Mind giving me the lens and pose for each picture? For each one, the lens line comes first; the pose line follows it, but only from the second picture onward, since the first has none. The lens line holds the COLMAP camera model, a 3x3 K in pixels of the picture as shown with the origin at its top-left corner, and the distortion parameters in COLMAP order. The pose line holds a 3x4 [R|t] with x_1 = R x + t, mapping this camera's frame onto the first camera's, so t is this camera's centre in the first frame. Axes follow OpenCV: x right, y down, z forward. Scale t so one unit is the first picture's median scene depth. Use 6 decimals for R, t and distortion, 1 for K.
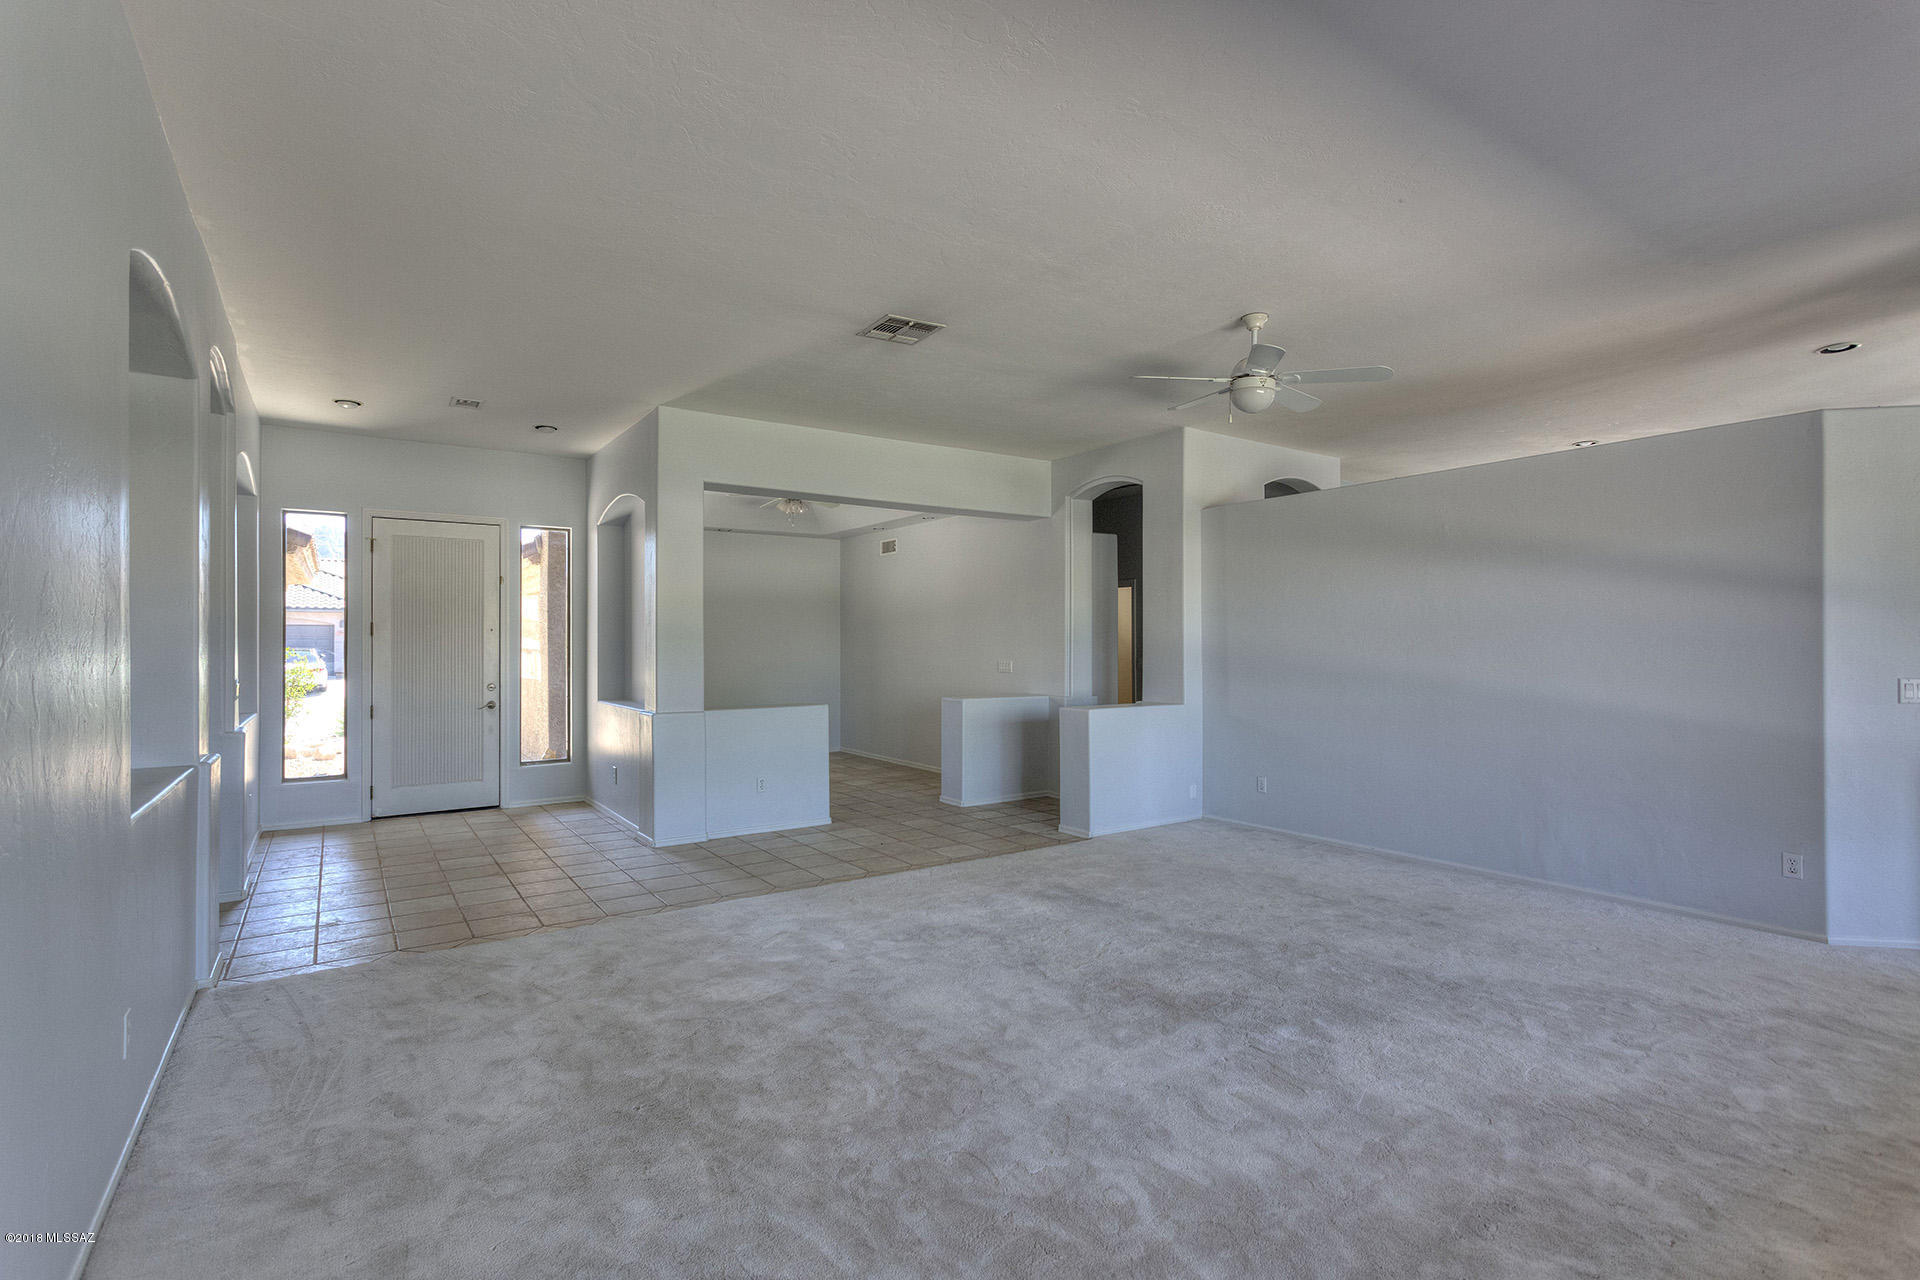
lens RADIAL K [[901.8, 0, 960.4], [0, 901.8, 639.9], [0, 0, 1]] dist [0.003306, 0.001586]
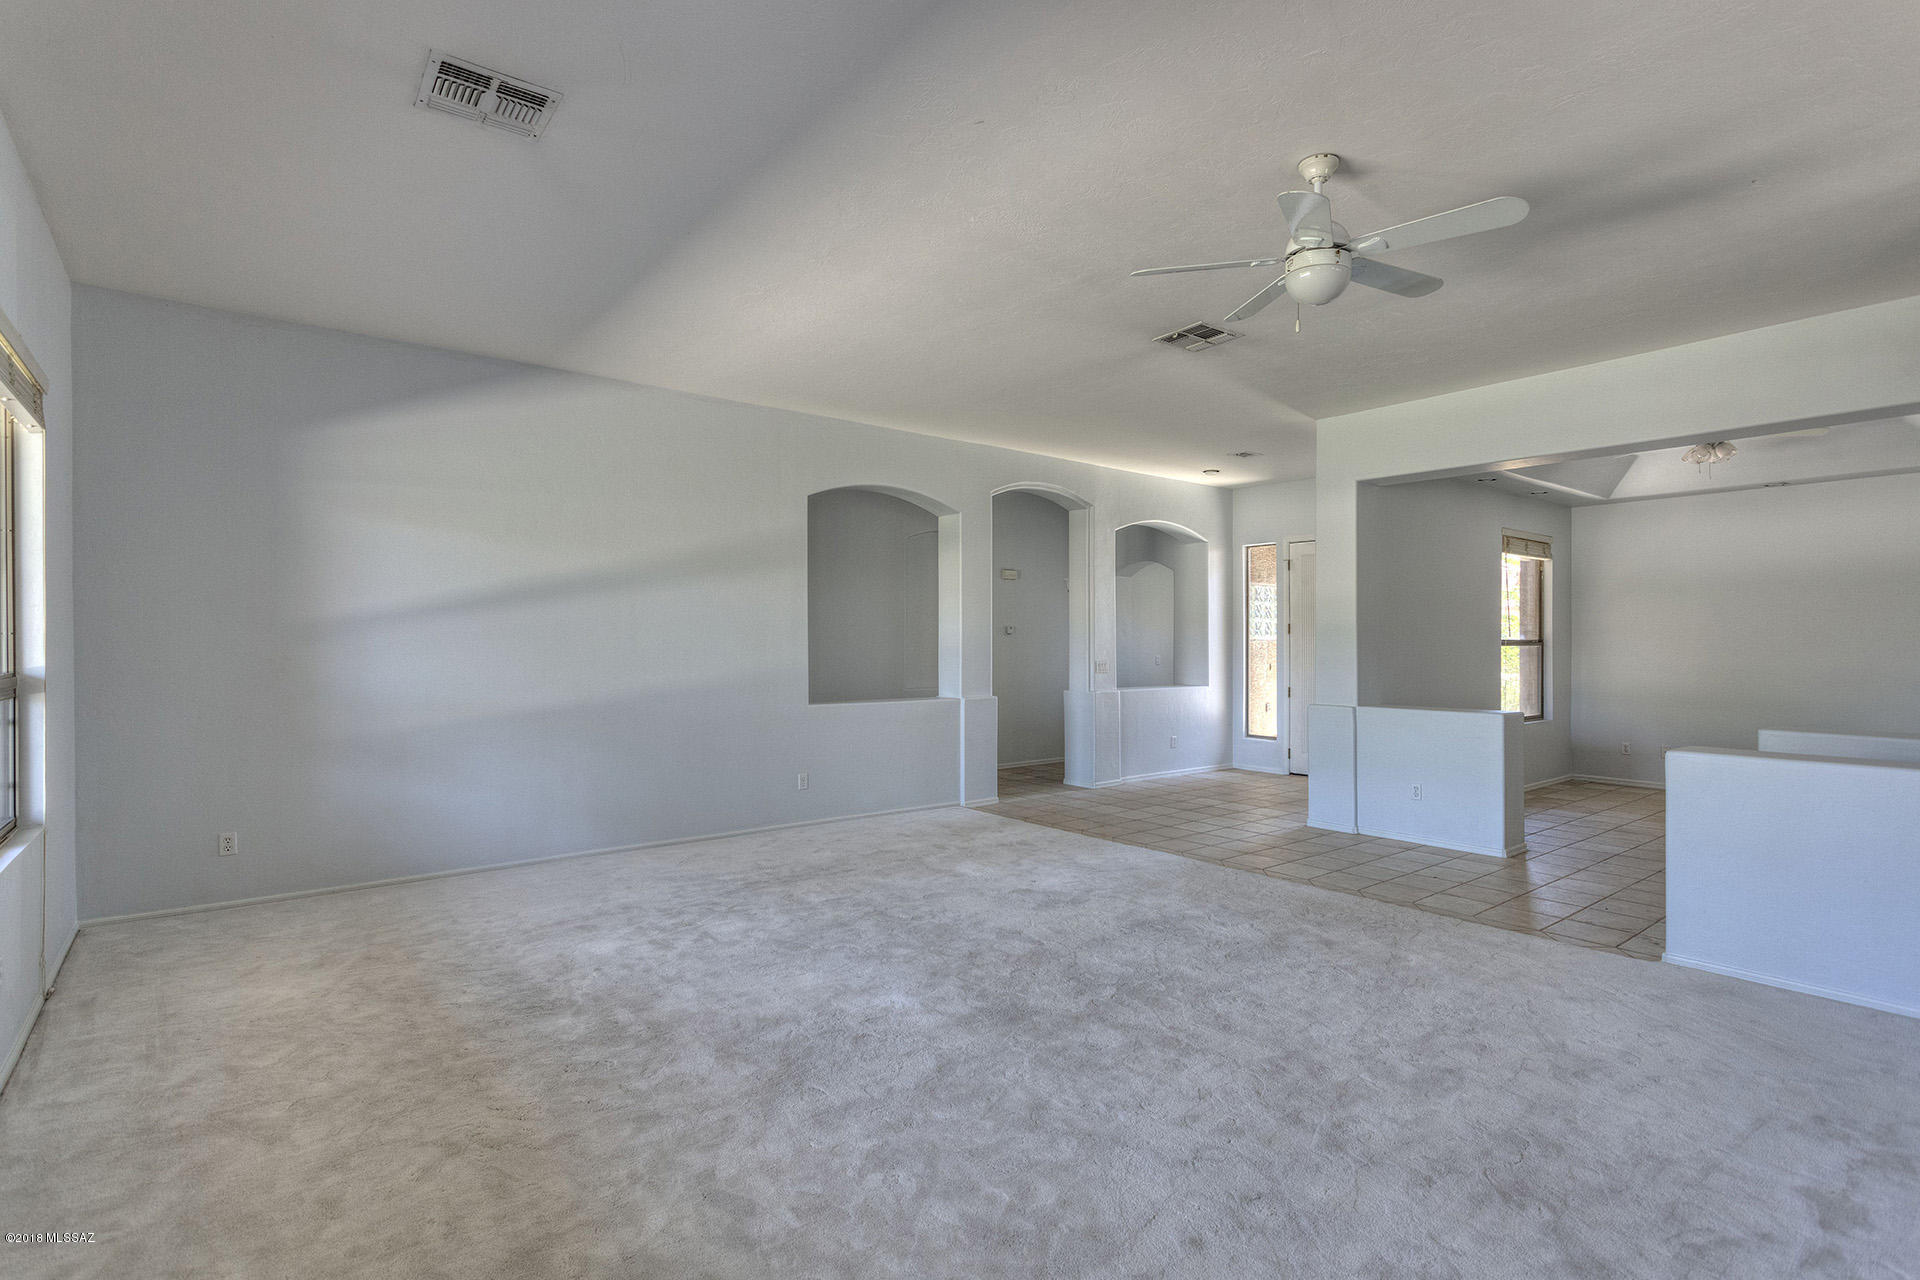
lens RADIAL K [[901.8, 0, 962.3], [0, 901.8, 635.5], [0, 0, 1]] dist [0.003306, 0.001586]
pose [[0.071138, -0.005019, -0.997454, 0.655446], [0.008058, 0.999958, -0.004457, -0.001452], [0.997434, -0.007721, 0.071176, 0.444504]]
